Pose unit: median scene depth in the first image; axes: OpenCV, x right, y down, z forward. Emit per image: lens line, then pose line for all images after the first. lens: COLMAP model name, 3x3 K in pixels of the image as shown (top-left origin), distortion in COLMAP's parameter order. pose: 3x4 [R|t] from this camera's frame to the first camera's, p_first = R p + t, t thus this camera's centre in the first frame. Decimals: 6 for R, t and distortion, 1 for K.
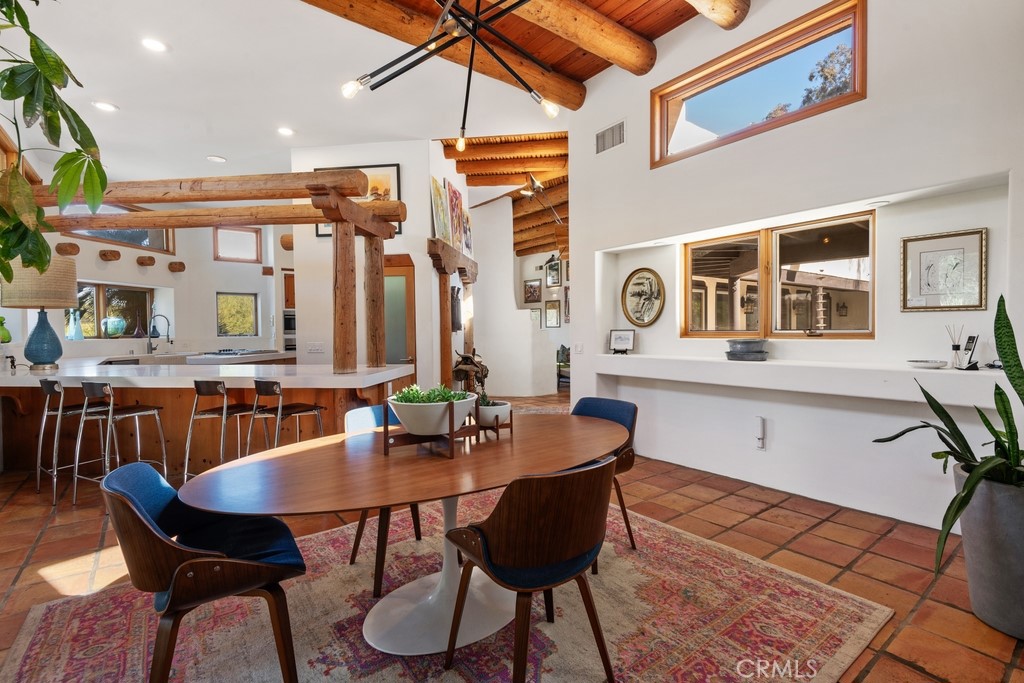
lens RADIAL K [[471.1, 0, 501.7], [0, 471.1, 328.9], [0, 0, 1]] dist [0.026509, -0.000189]
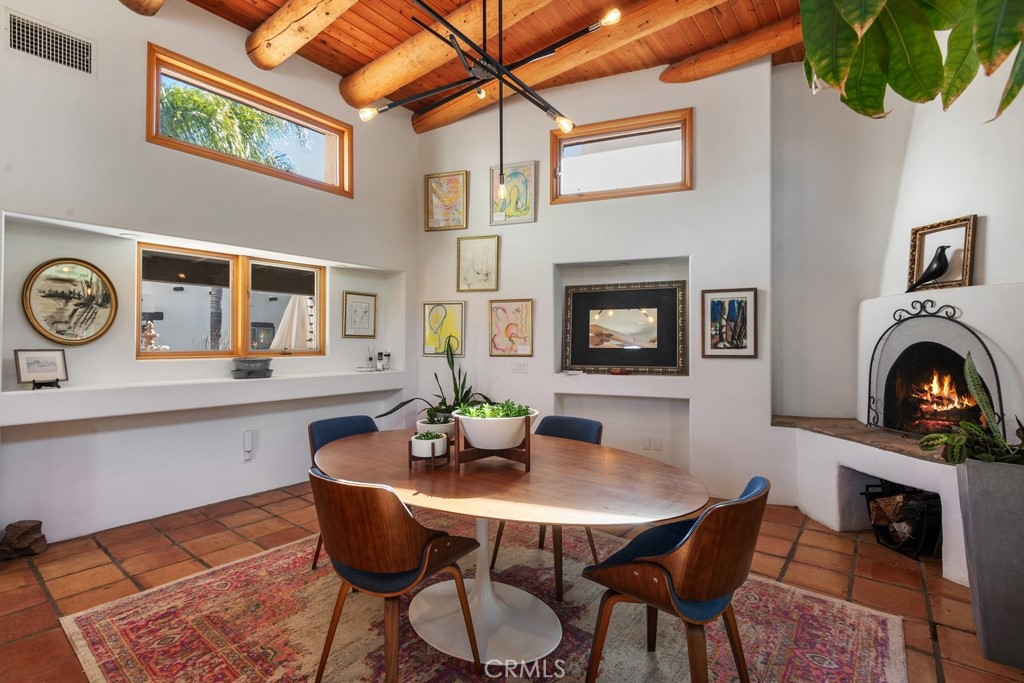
lens RADIAL K [[471.1, 0, 524.1], [0, 471.1, 320.8], [0, 0, 1]] dist [0.026509, -0.000189]
pose [[-0.269612, 0.059828, 0.961109, -0.579919], [-0.000220, 0.998064, -0.062190, 0.004011], [-0.962969, -0.016978, -0.269077, 0.604210]]
